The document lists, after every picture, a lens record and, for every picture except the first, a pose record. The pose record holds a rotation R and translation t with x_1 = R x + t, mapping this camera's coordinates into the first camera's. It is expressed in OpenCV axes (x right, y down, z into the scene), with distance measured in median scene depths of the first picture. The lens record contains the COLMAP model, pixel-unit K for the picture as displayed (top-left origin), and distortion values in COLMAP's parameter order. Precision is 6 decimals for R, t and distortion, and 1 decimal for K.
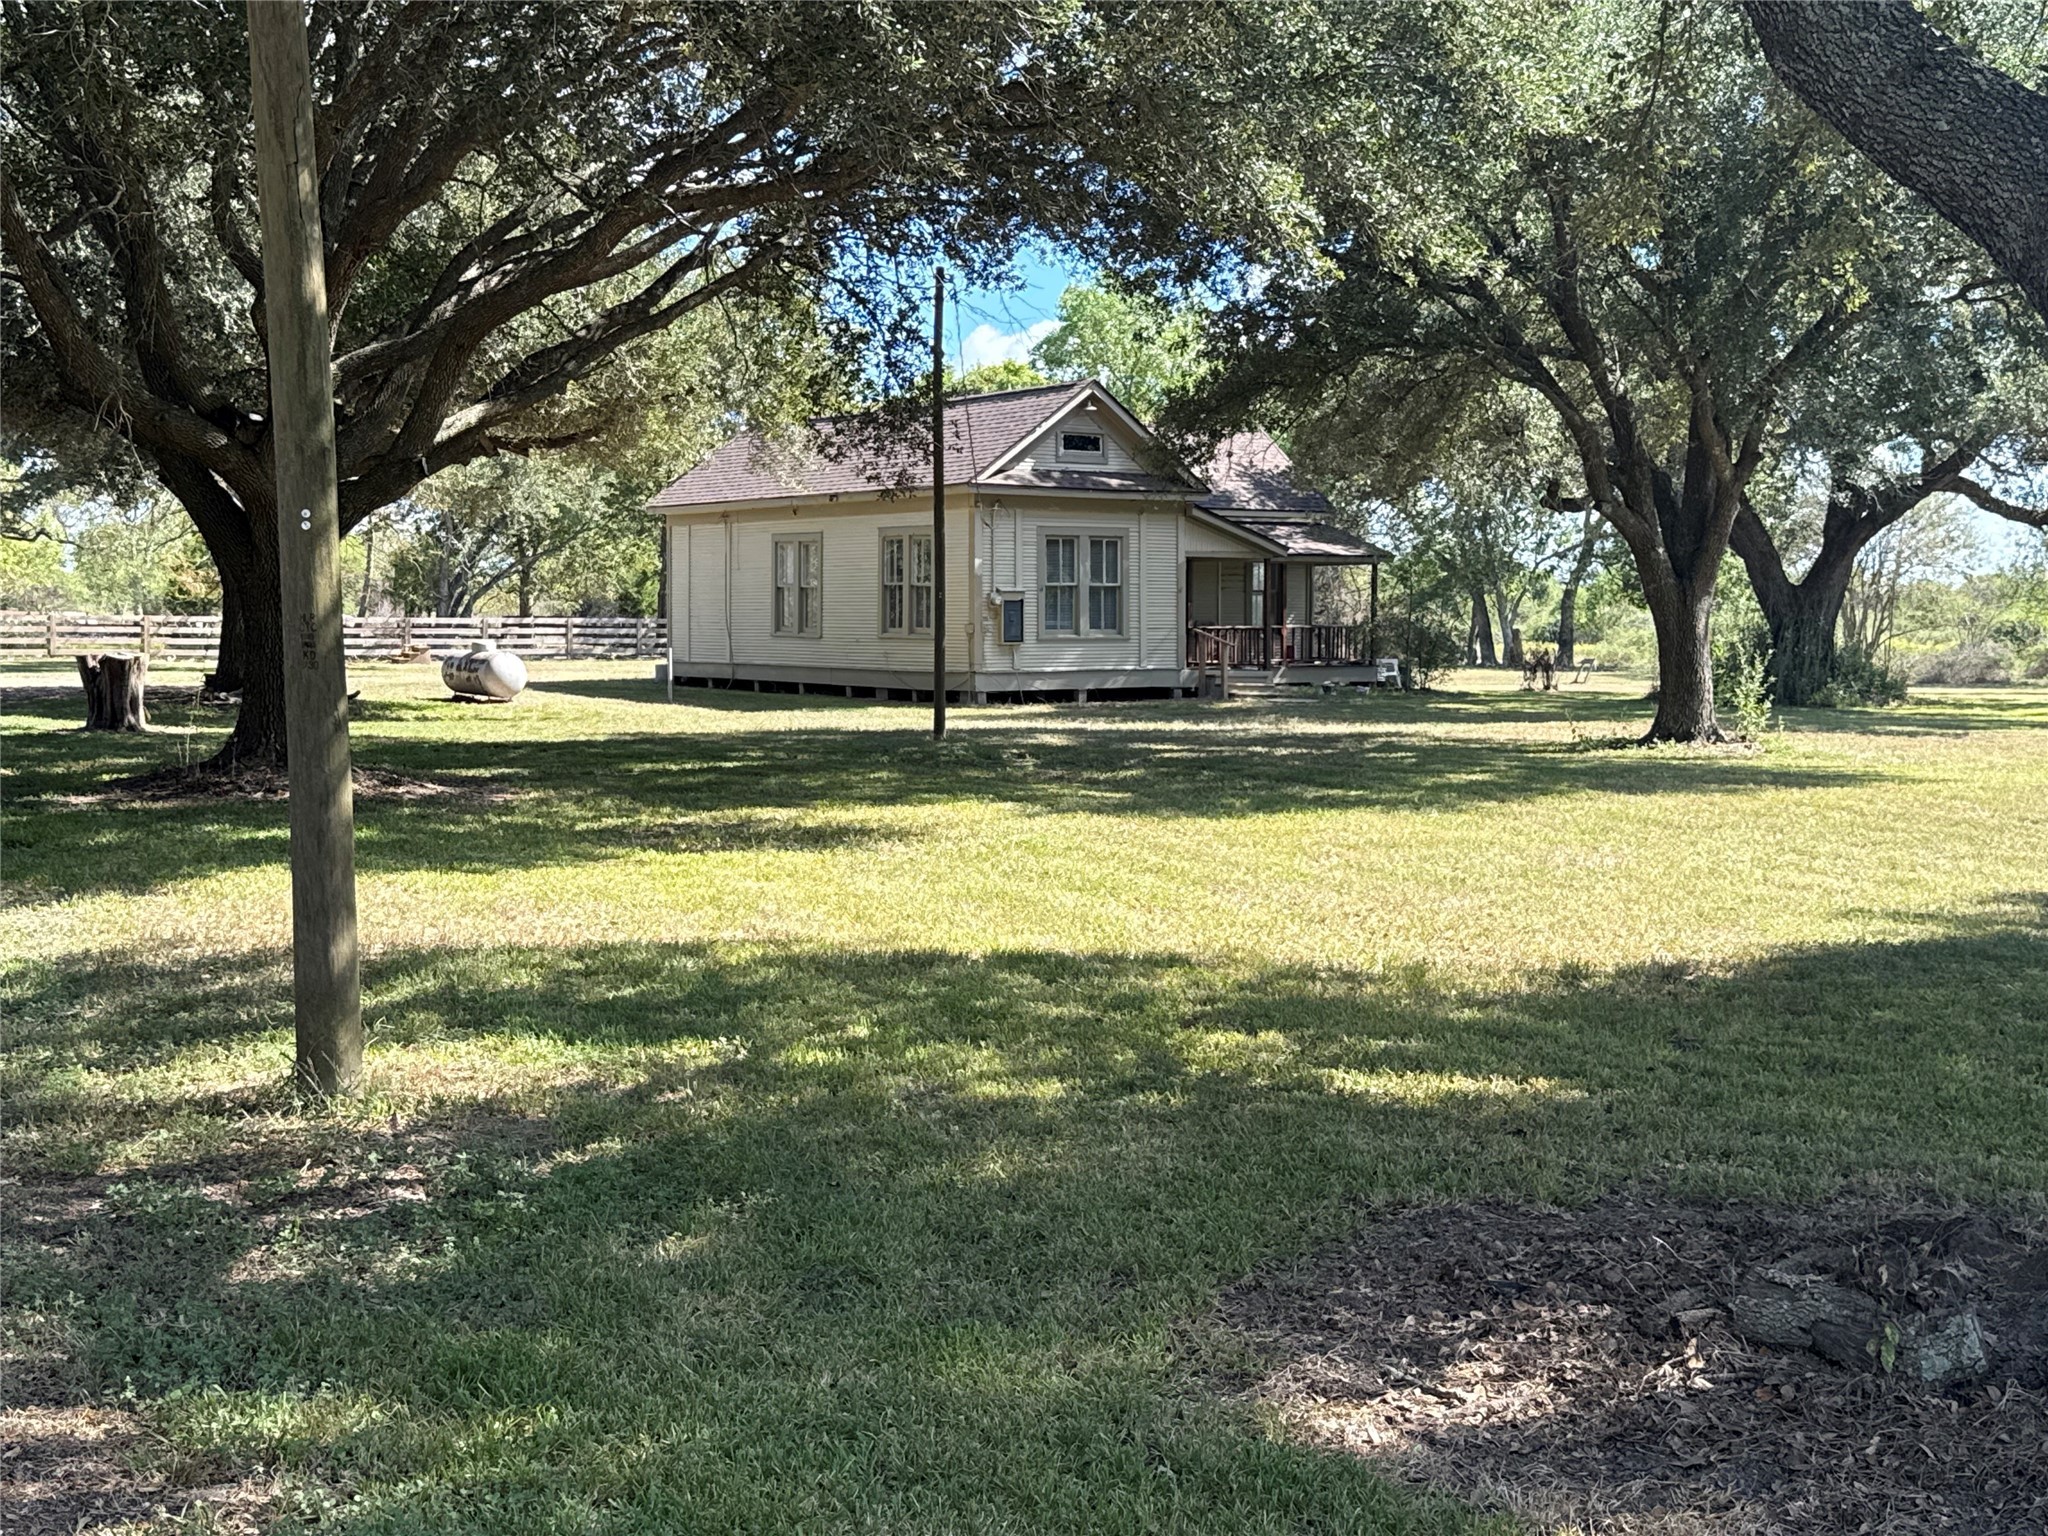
lens RADIAL K [[2541.6, 0, 1027.1], [0, 2541.6, 769.7], [0, 0, 1]] dist [0.080675, 0.000000]
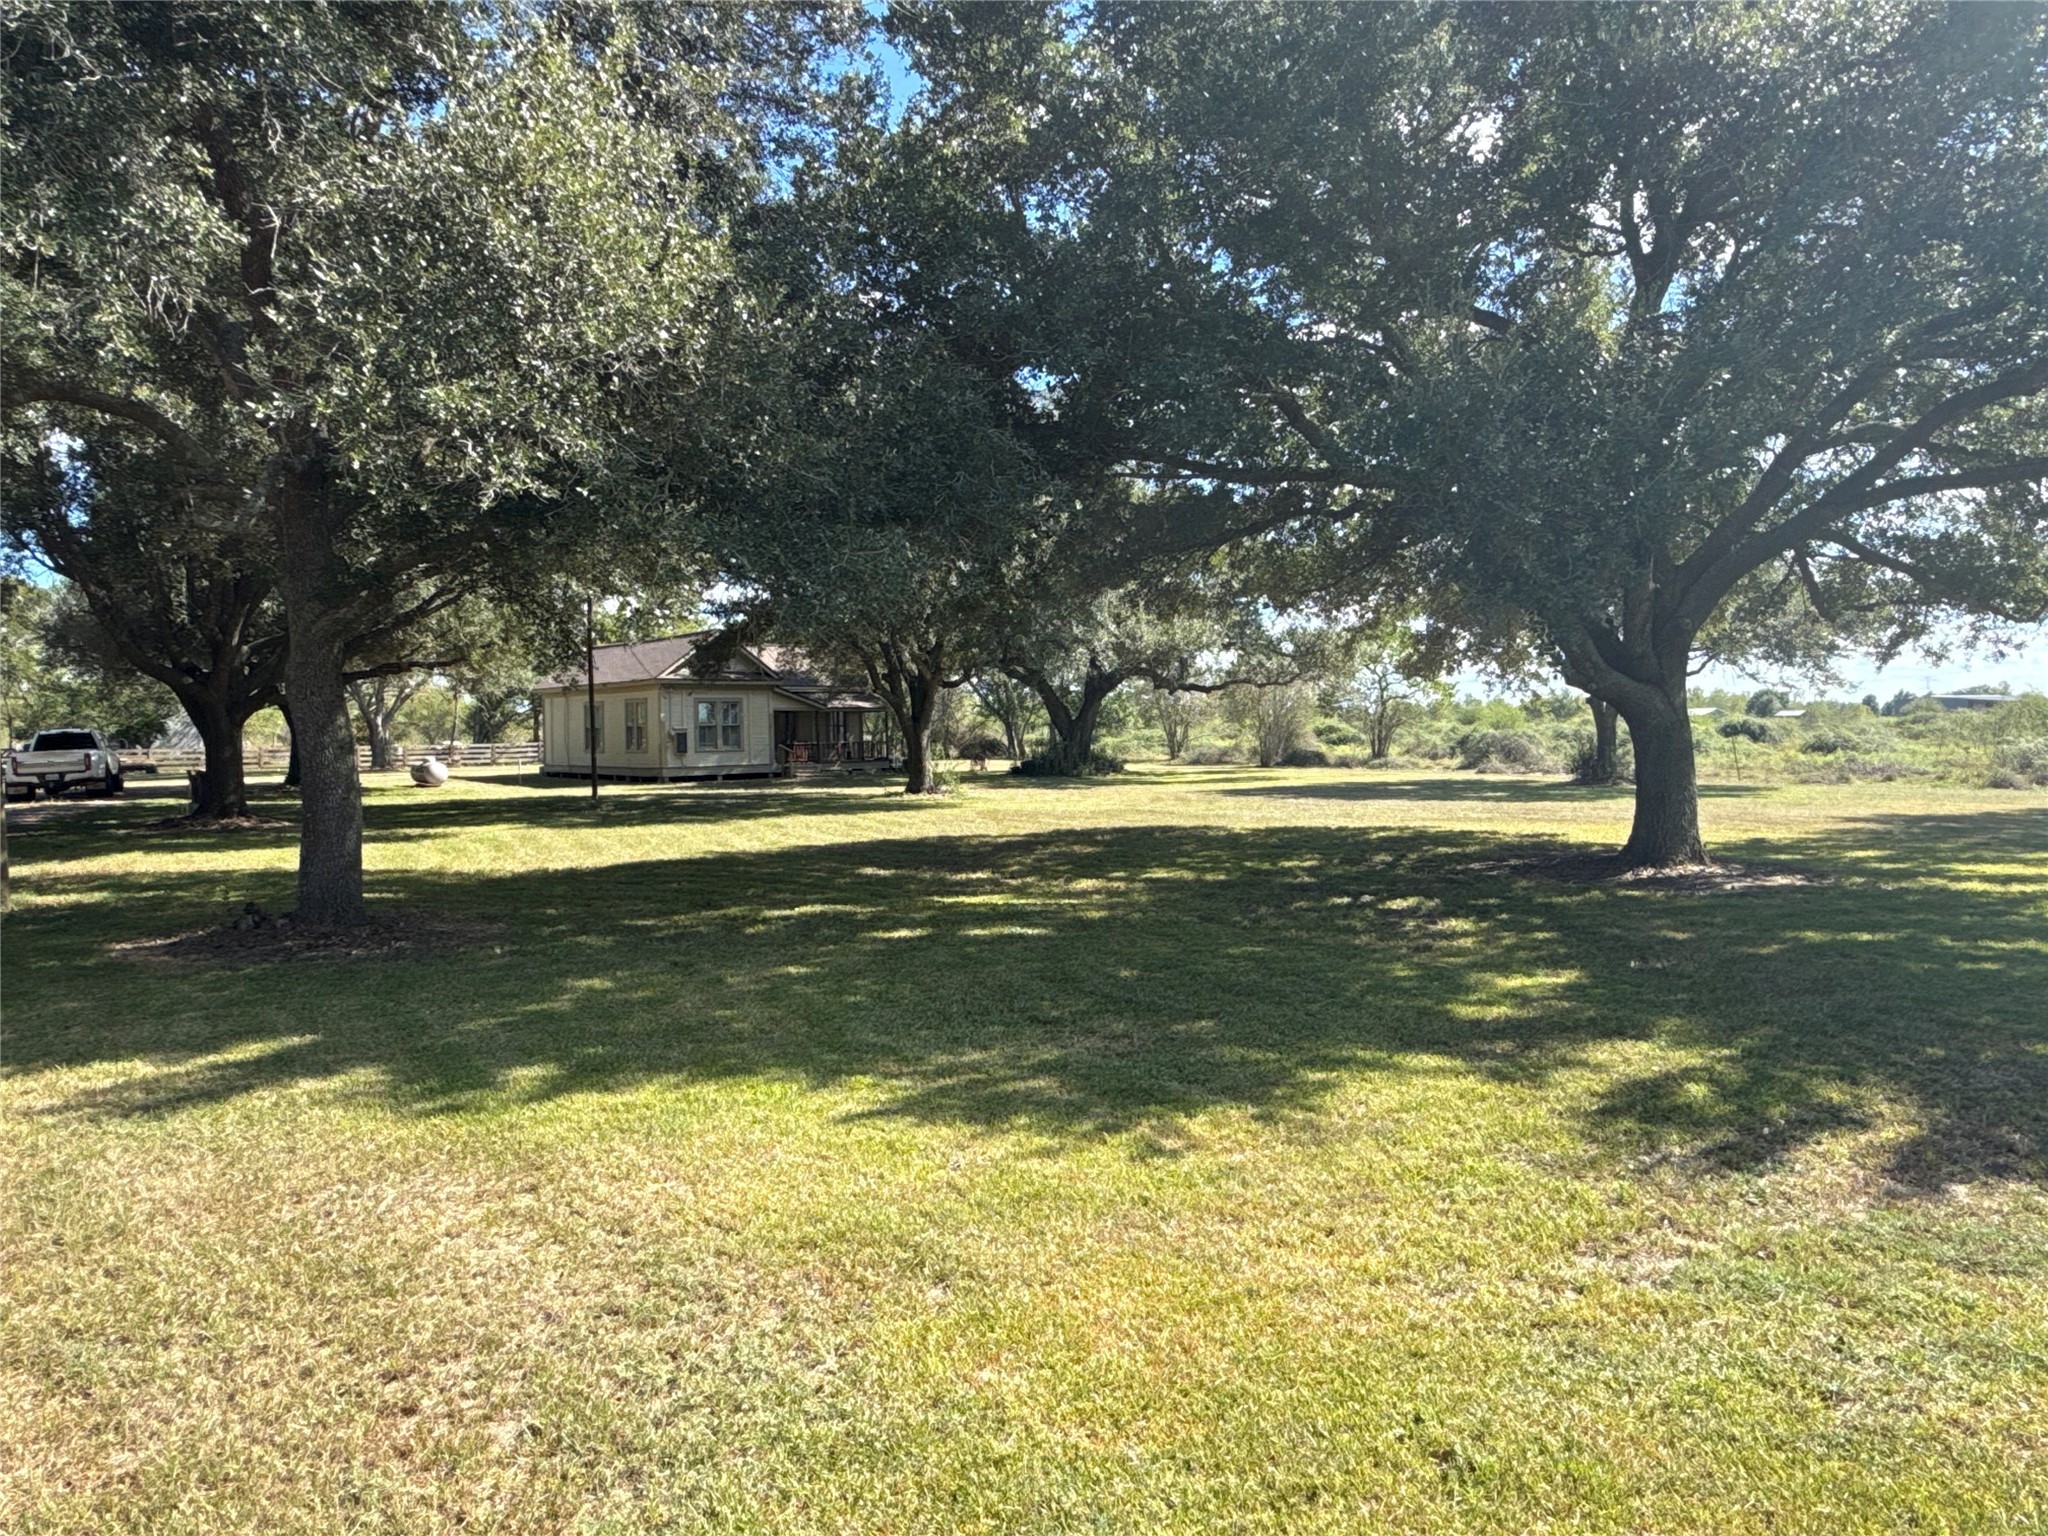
lens RADIAL K [[1406.3, 0, 1027.2], [0, 1406.3, 768.5], [0, 0, 1]] dist [0.002456, 0.000053]
pose [[0.996679, -0.020042, 0.078929, 0.185933], [0.022636, 0.999228, -0.032107, 0.006636], [-0.078225, 0.033787, 0.996363, -0.184502]]
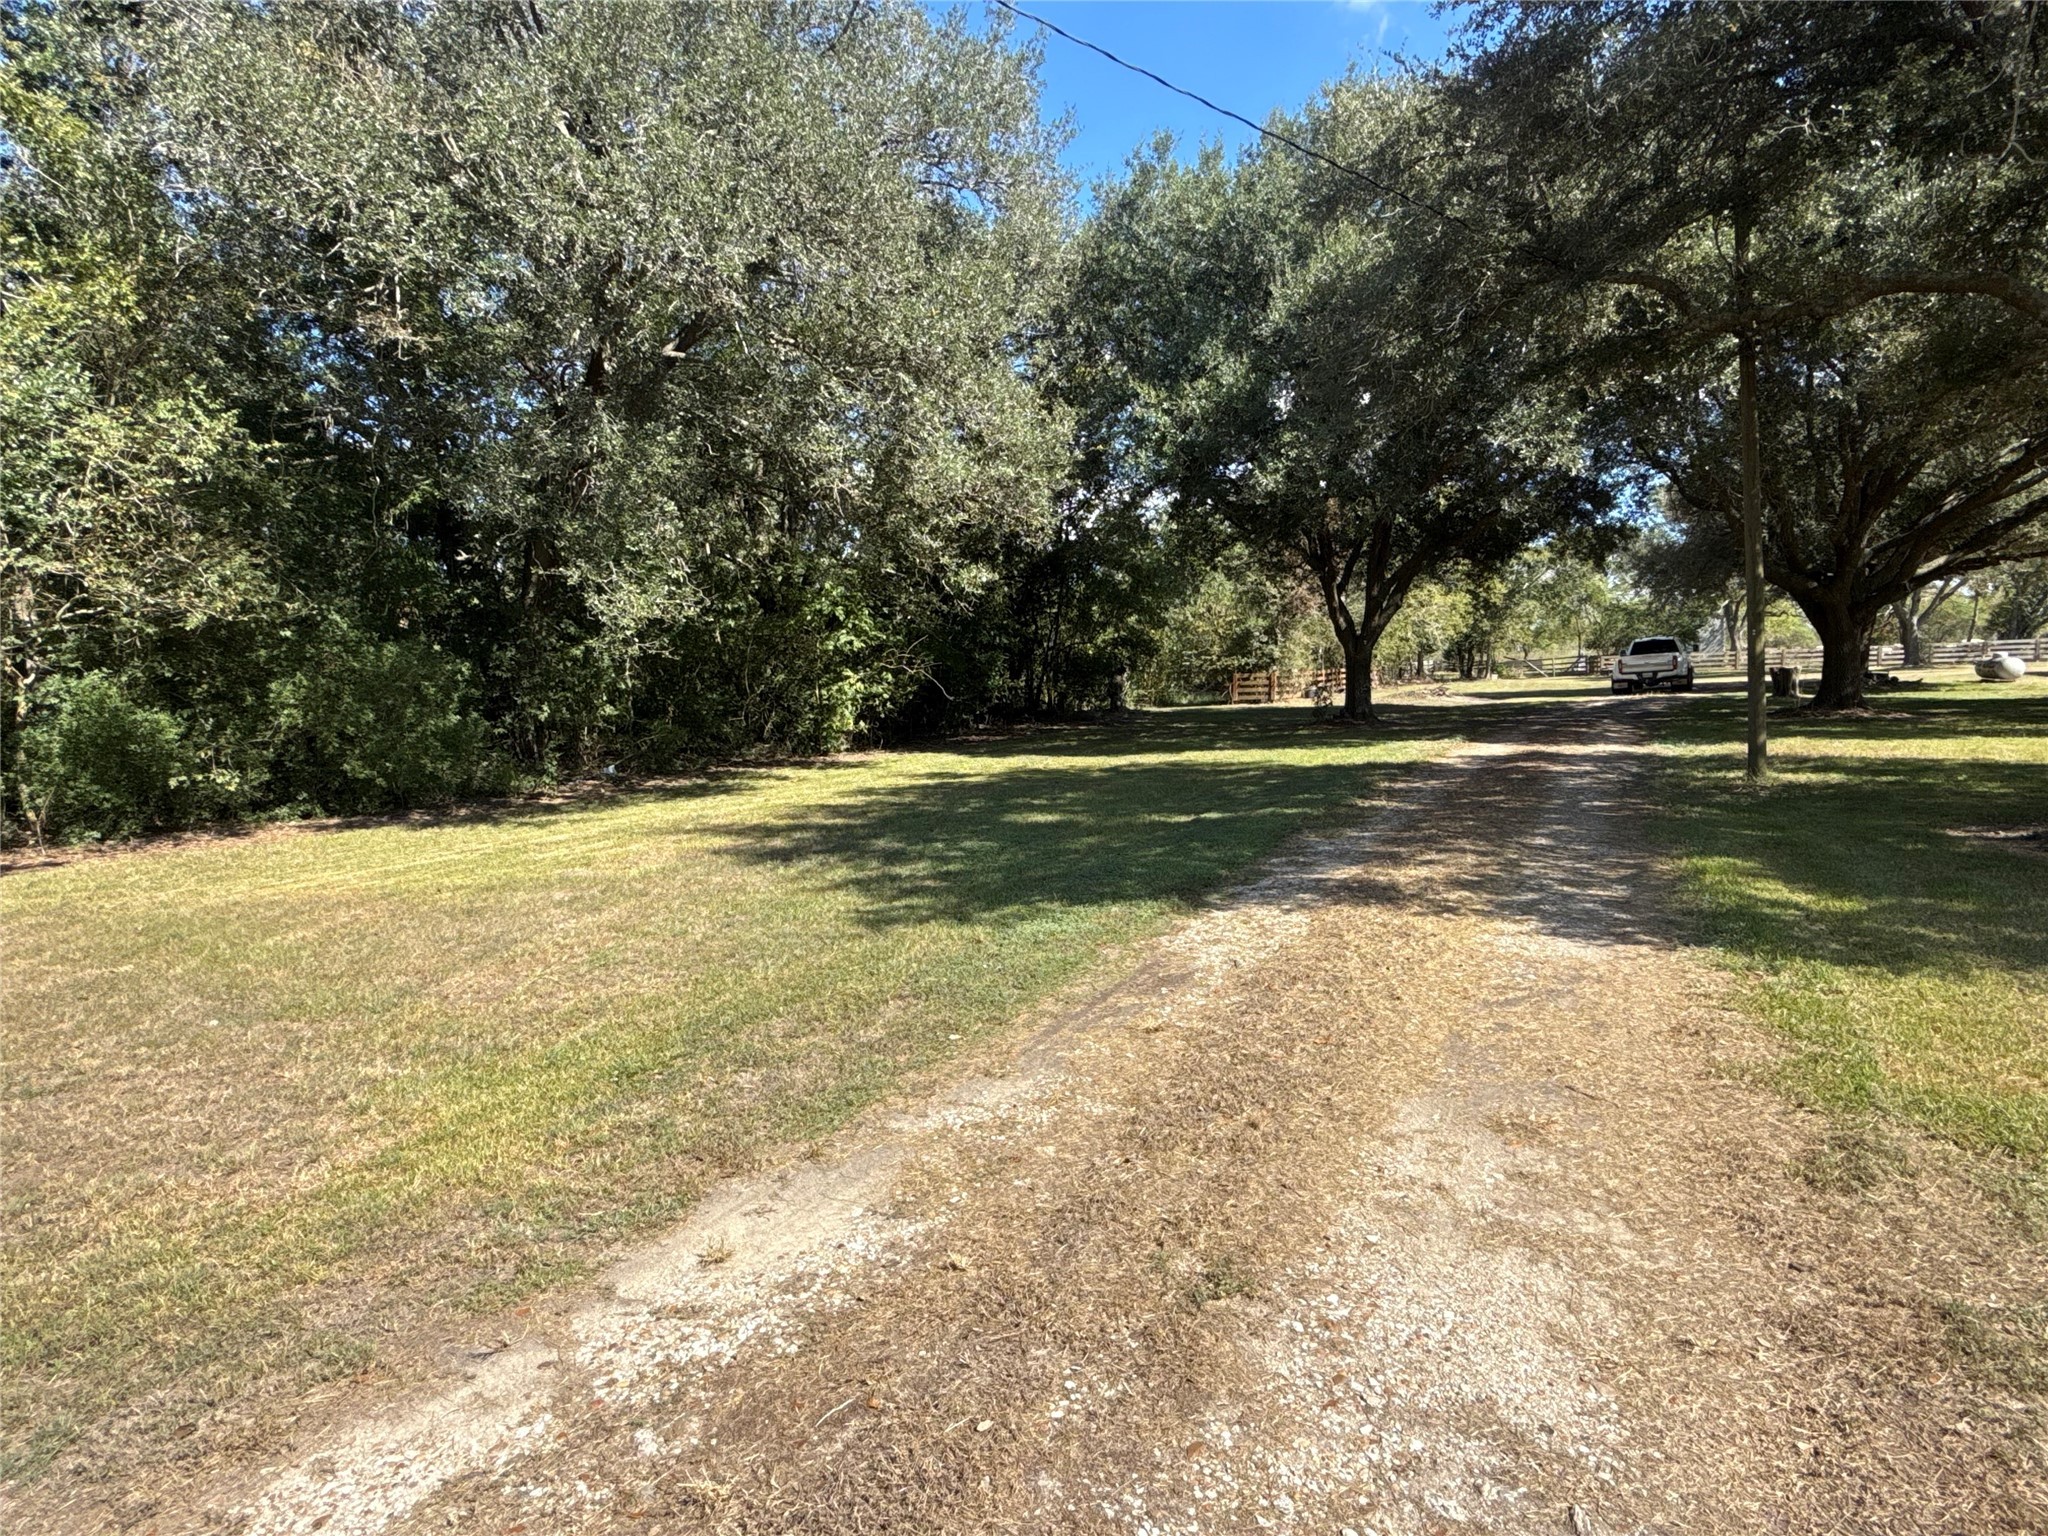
lens RADIAL K [[1099.3, 0, 1019.6], [0, 1099.3, 765.9], [0, 0, 1]] dist [0.000890, 0.000202]
pose [[0.553089, 0.038194, -0.832246, 0.095613], [-0.004542, 0.999072, 0.042832, 0.007174], [0.833110, -0.019910, 0.552749, -0.164009]]
